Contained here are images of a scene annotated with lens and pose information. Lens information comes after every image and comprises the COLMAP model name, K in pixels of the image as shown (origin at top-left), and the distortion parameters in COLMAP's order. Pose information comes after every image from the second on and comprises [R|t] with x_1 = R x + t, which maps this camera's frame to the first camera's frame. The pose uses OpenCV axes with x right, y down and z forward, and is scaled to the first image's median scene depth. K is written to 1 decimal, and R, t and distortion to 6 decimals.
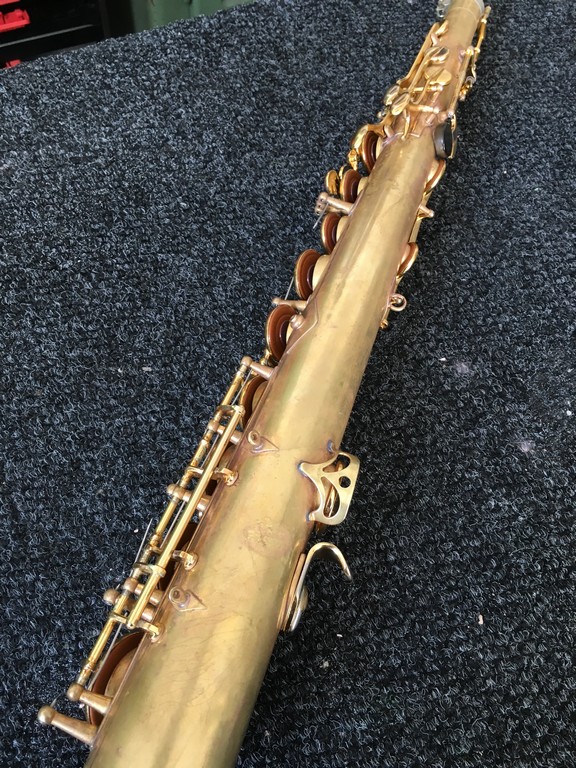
lens RADIAL K [[663.0, 0, 285.9], [0, 663.0, 387.1], [0, 0, 1]] dist [0.079702, -0.124184]
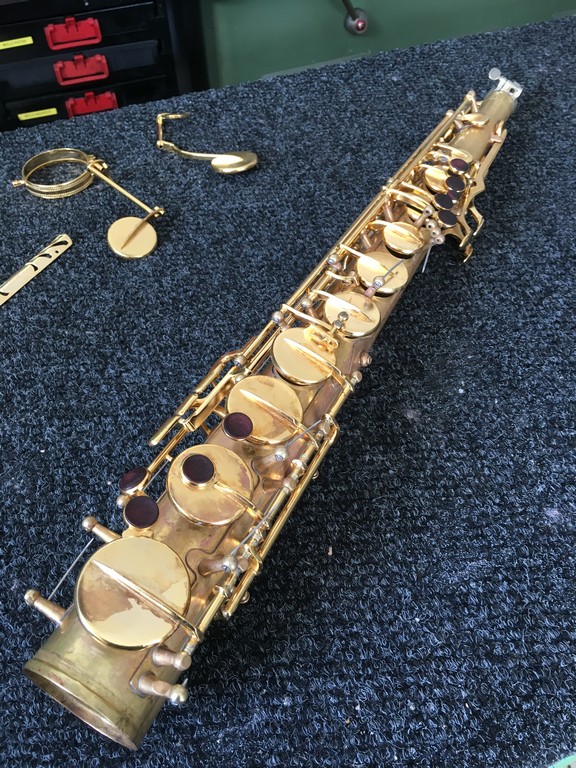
lens RADIAL K [[663.0, 0, 290.0], [0, 663.0, 384.2], [0, 0, 1]] dist [0.079702, -0.124184]
pose [[0.986087, 0.051491, -0.158056, 0.318360], [-0.080477, 0.979837, -0.182872, 0.240130], [0.145453, 0.193048, 0.970348, -0.062953]]
